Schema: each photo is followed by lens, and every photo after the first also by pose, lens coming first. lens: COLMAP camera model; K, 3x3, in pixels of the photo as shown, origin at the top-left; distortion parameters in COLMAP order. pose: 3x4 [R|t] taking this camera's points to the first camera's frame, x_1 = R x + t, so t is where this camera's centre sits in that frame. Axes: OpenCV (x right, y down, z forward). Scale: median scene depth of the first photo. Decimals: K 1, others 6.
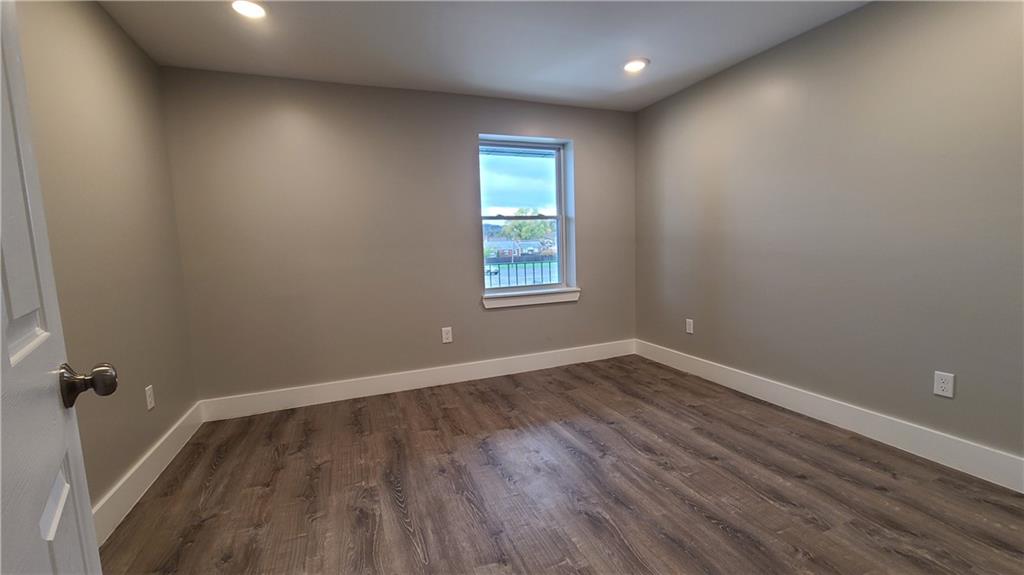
lens RADIAL K [[419.2, 0, 512.6], [0, 419.2, 286.8], [0, 0, 1]] dist [0.002391, -0.002080]
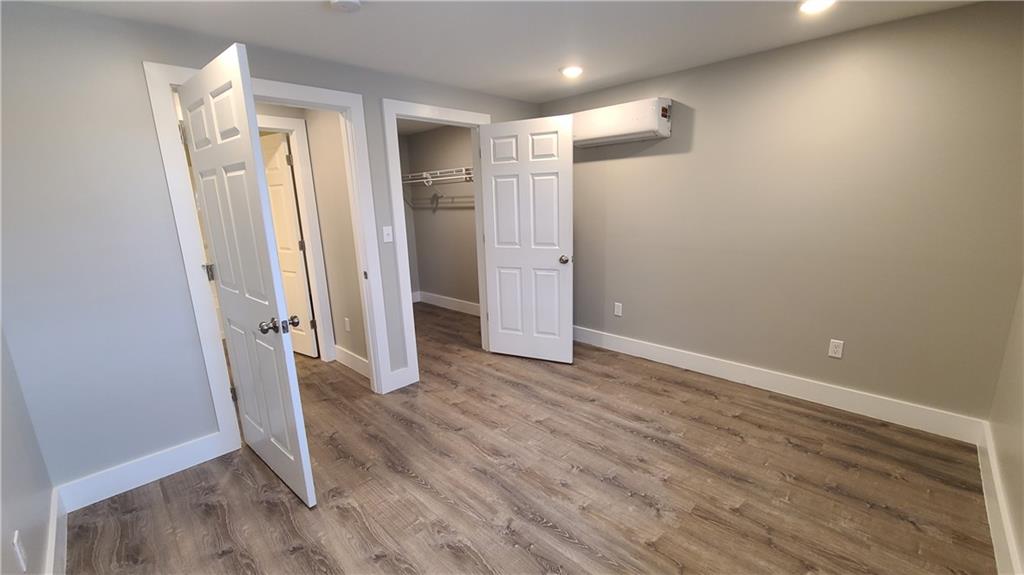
lens RADIAL K [[419.2, 0, 522.1], [0, 419.2, 286.0], [0, 0, 1]] dist [0.002391, -0.002080]
pose [[-0.904901, 0.146853, -0.399486, 0.483898], [0.018968, 0.951573, 0.306837, -0.331912], [0.425200, 0.270079, -0.863865, 1.692070]]
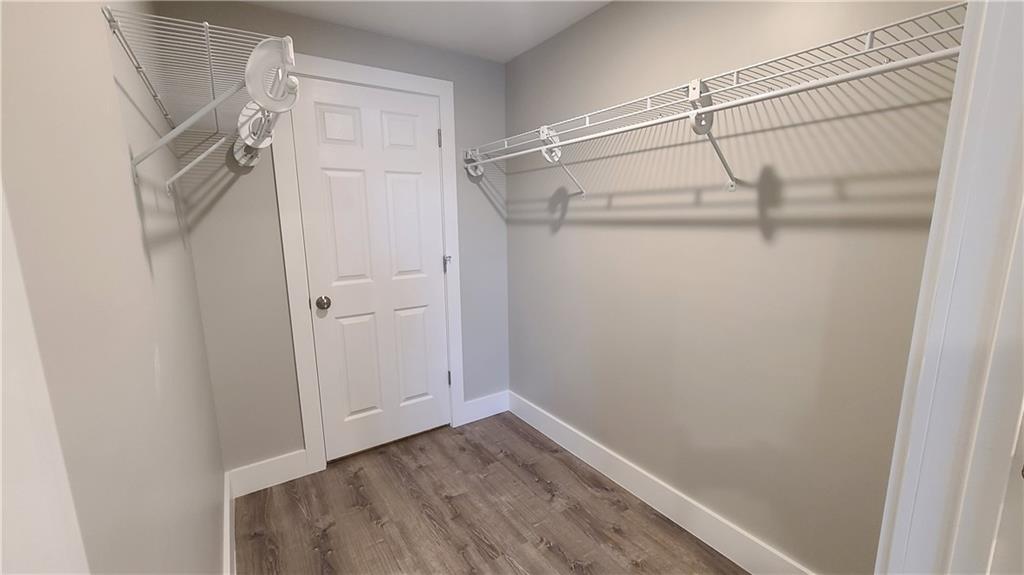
lens RADIAL K [[419.2, 0, 521.0], [0, 419.2, 288.5], [0, 0, 1]] dist [0.002391, -0.002080]
pose [[-0.970730, 0.084686, -0.224750, 0.449008], [0.019970, 0.960993, 0.275852, -0.306715], [0.239343, 0.263289, -0.934555, 1.487362]]
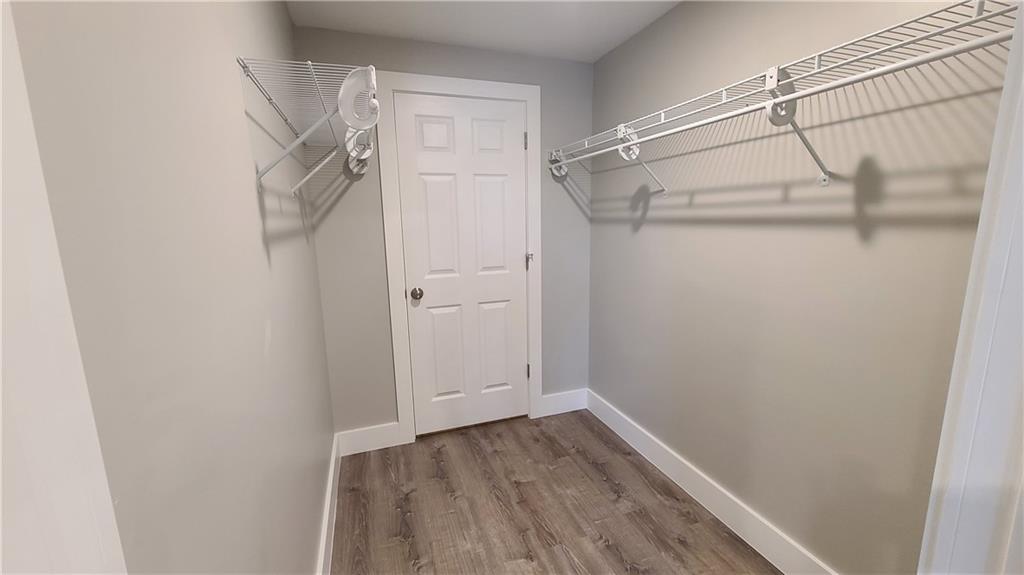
lens RADIAL K [[419.2, 0, 521.0], [0, 419.2, 288.4], [0, 0, 1]] dist [0.002391, -0.002080]
pose [[-0.998639, 0.049071, 0.017673, 0.440561], [0.052022, 0.961454, 0.269998, -0.306966], [-0.003742, 0.270550, -0.962699, 1.492078]]
